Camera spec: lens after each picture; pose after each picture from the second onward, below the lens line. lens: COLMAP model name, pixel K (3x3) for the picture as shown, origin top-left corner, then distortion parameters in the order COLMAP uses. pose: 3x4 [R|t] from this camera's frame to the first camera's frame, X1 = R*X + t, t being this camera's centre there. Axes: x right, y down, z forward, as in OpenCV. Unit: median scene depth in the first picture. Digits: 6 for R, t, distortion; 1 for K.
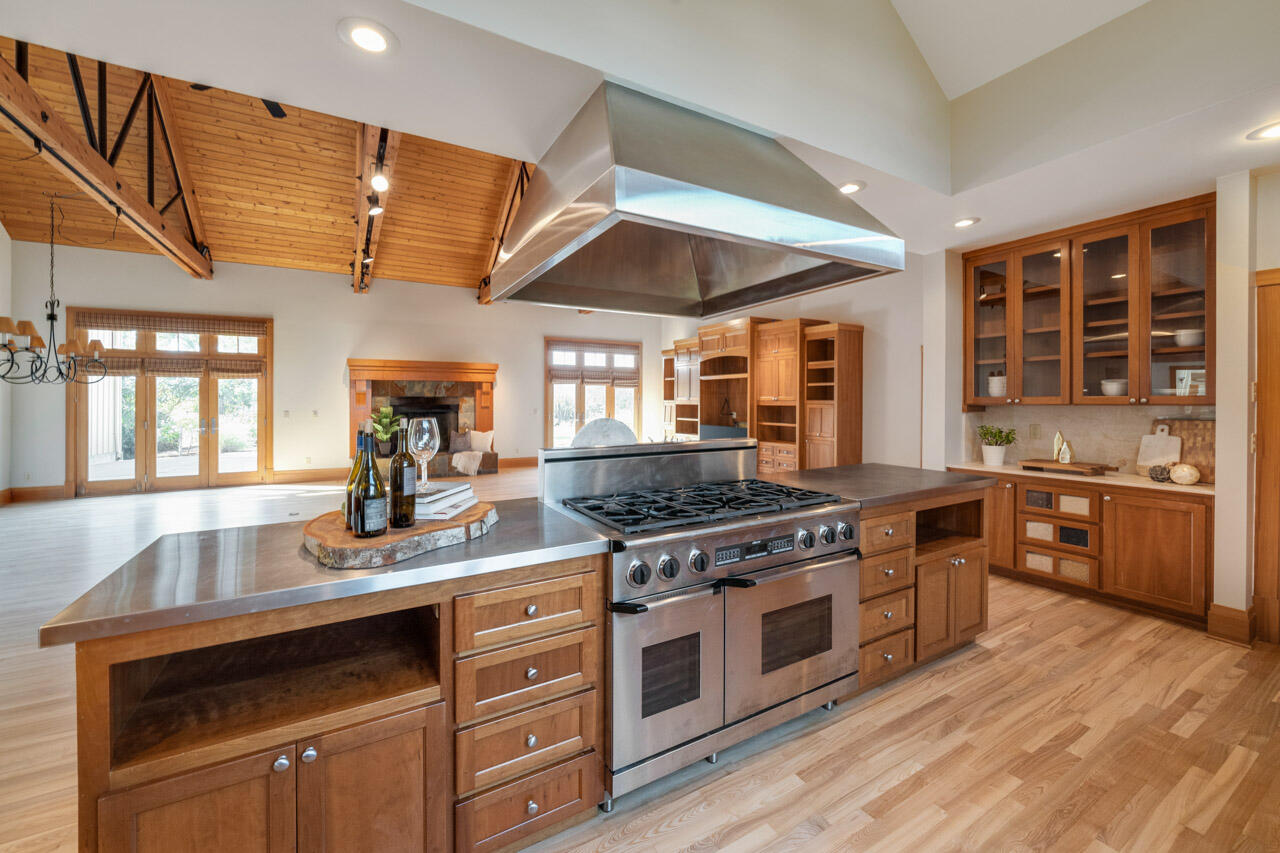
lens RADIAL K [[498.5, 0, 642.2], [0, 498.5, 401.8], [0, 0, 1]] dist [-0.000004, -0.000056]
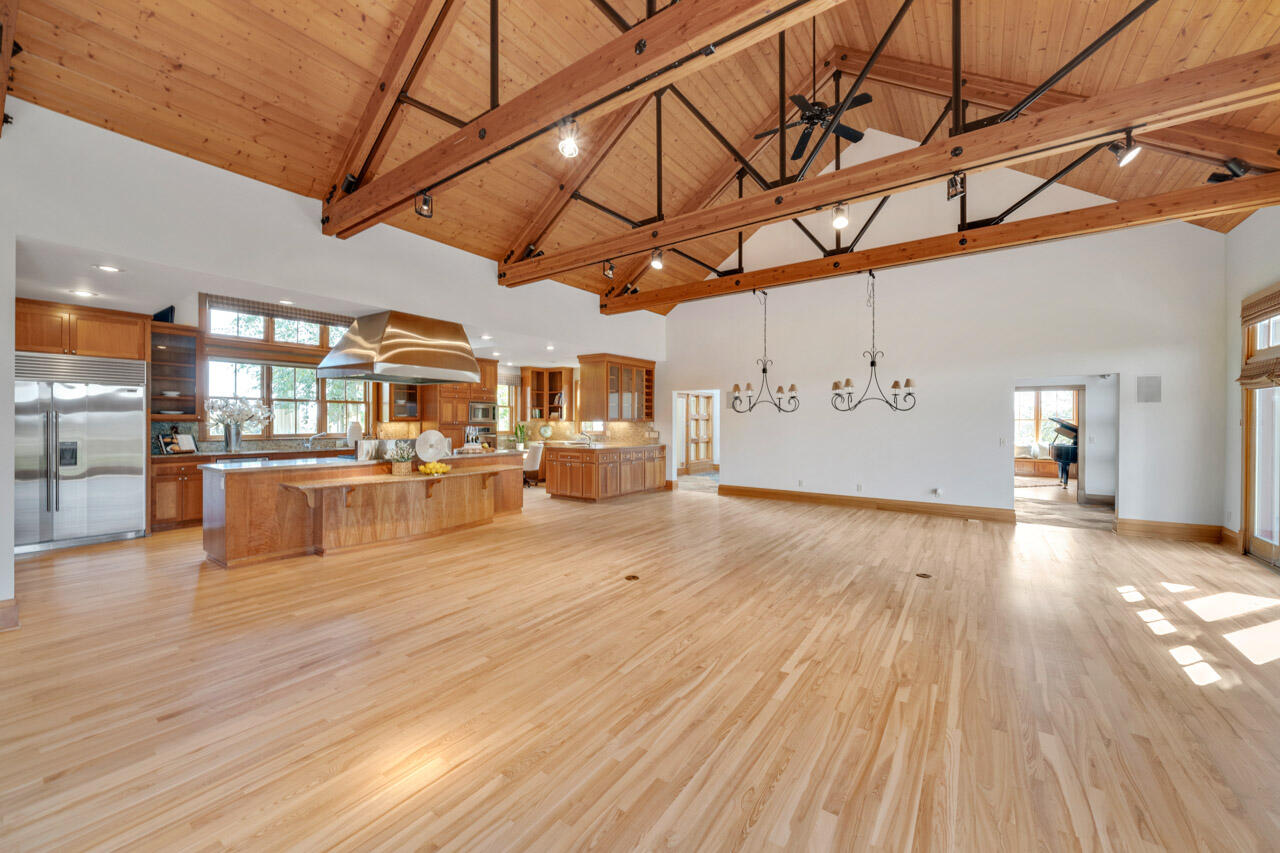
lens RADIAL K [[488.0, 0, 632.4], [0, 488.0, 423.3], [0, 0, 1]] dist [-0.001103, -0.000340]
pose [[-0.921706, -0.000991, -0.387889, -0.008249], [-0.003959, 0.999969, 0.006854, -0.005475], [0.387870, 0.007853, -0.921681, 1.179186]]
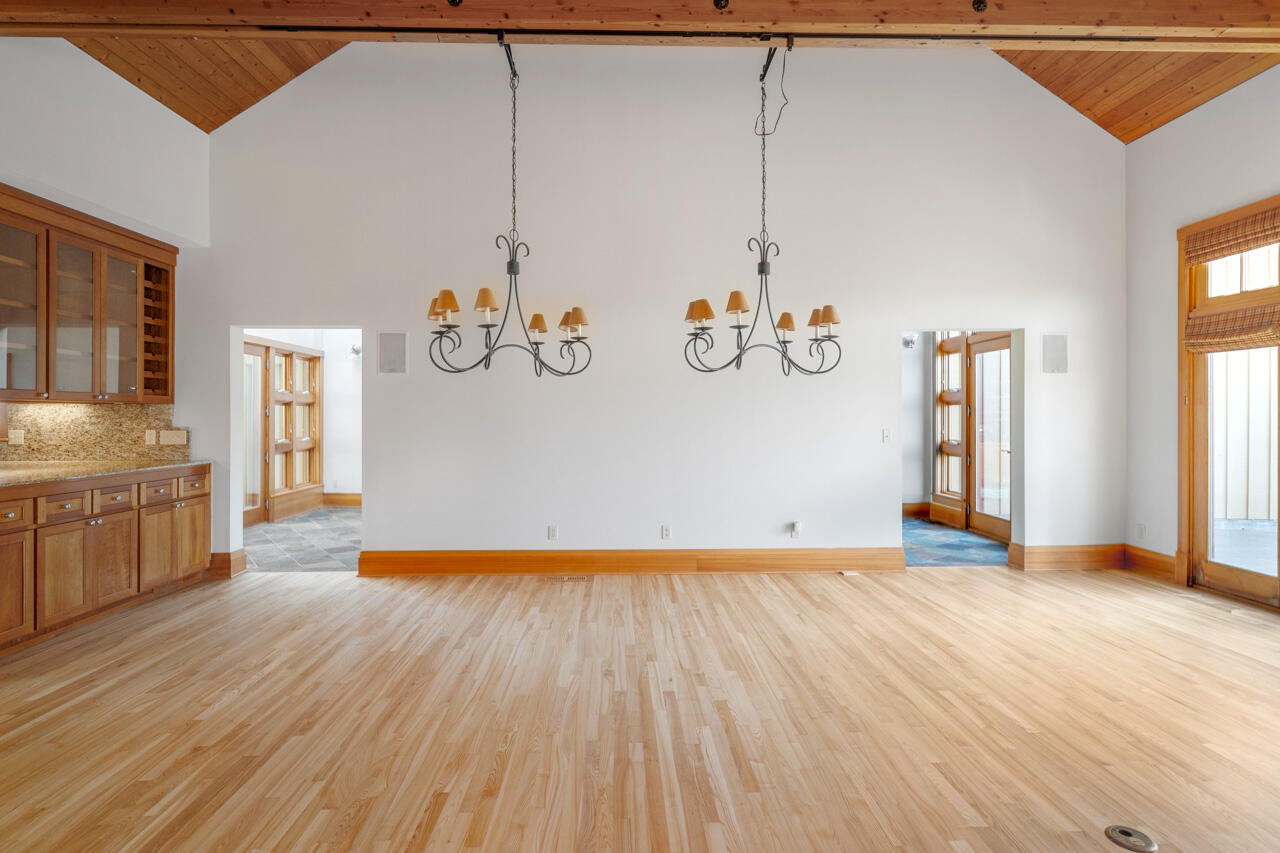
lens RADIAL K [[641.9, 0, 640.2], [0, 641.9, 416.2], [0, 0, 1]] dist [-0.001445, -0.000320]
pose [[-0.491608, 0.001842, -0.870814, -0.229462], [-0.002167, 0.999992, 0.003339, 0.008790], [0.870814, 0.003529, -0.491601, 0.741342]]
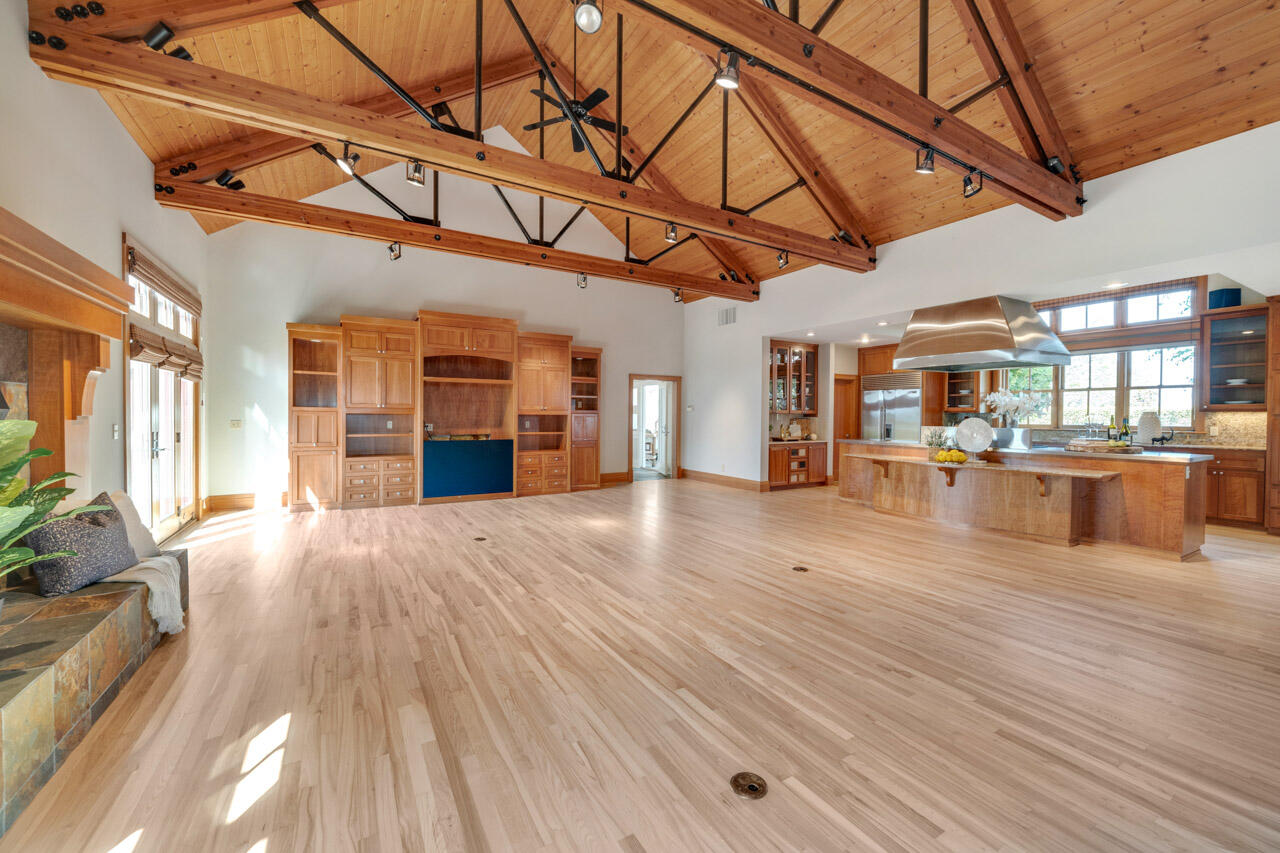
lens RADIAL K [[488.0, 0, 632.4], [0, 488.0, 423.3], [0, 0, 1]] dist [-0.001103, -0.000340]
pose [[0.020450, -0.015139, 0.999676, -0.763354], [-0.002395, 0.999882, 0.015191, 0.009465], [-0.999788, -0.002705, 0.020411, 0.834800]]
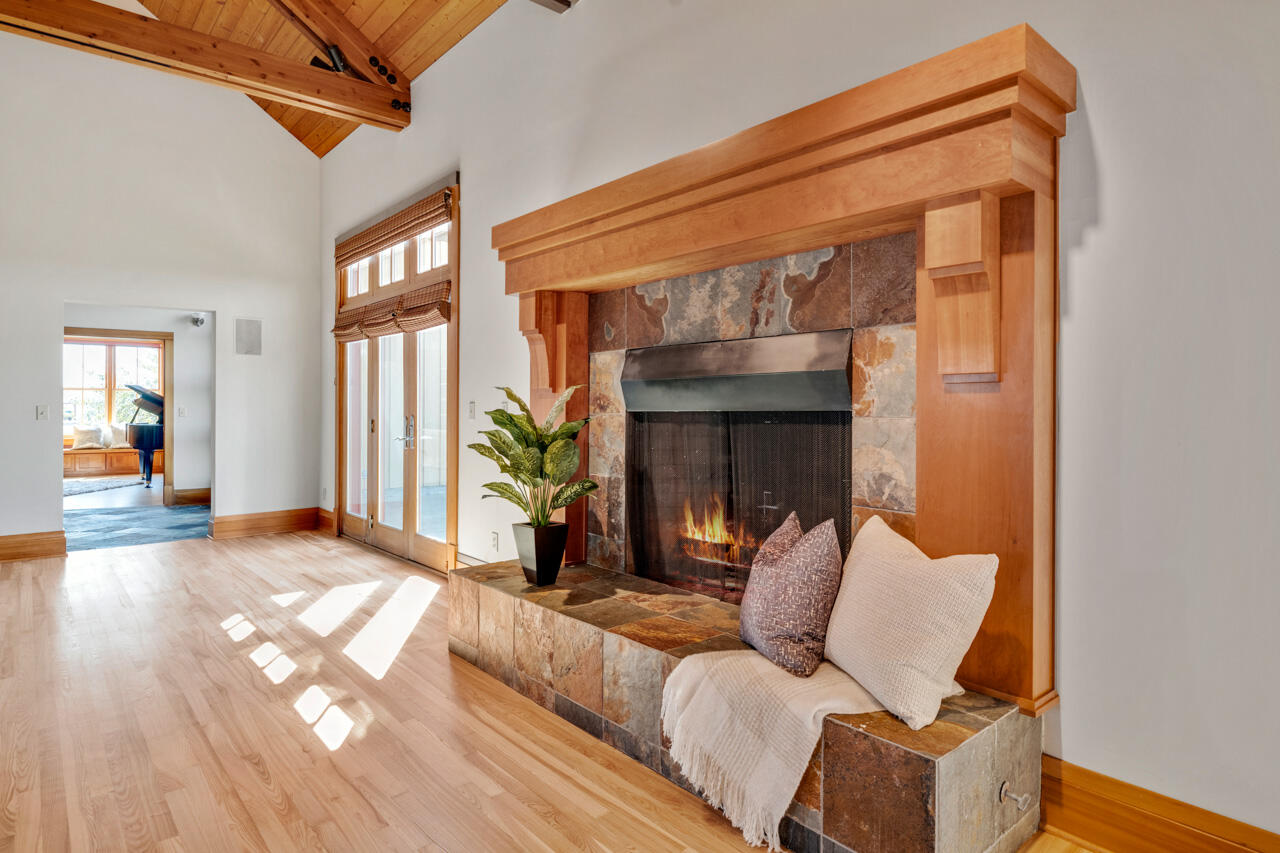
lens RADIAL K [[705.2, 0, 642.6], [0, 705.2, 408.4], [0, 0, 1]] dist [0.002010, 0.000802]
pose [[0.160471, -0.000118, -0.987041, -0.165845], [-0.005149, 0.999986, -0.000957, 0.024511], [0.987027, 0.005236, 0.160468, 1.110259]]
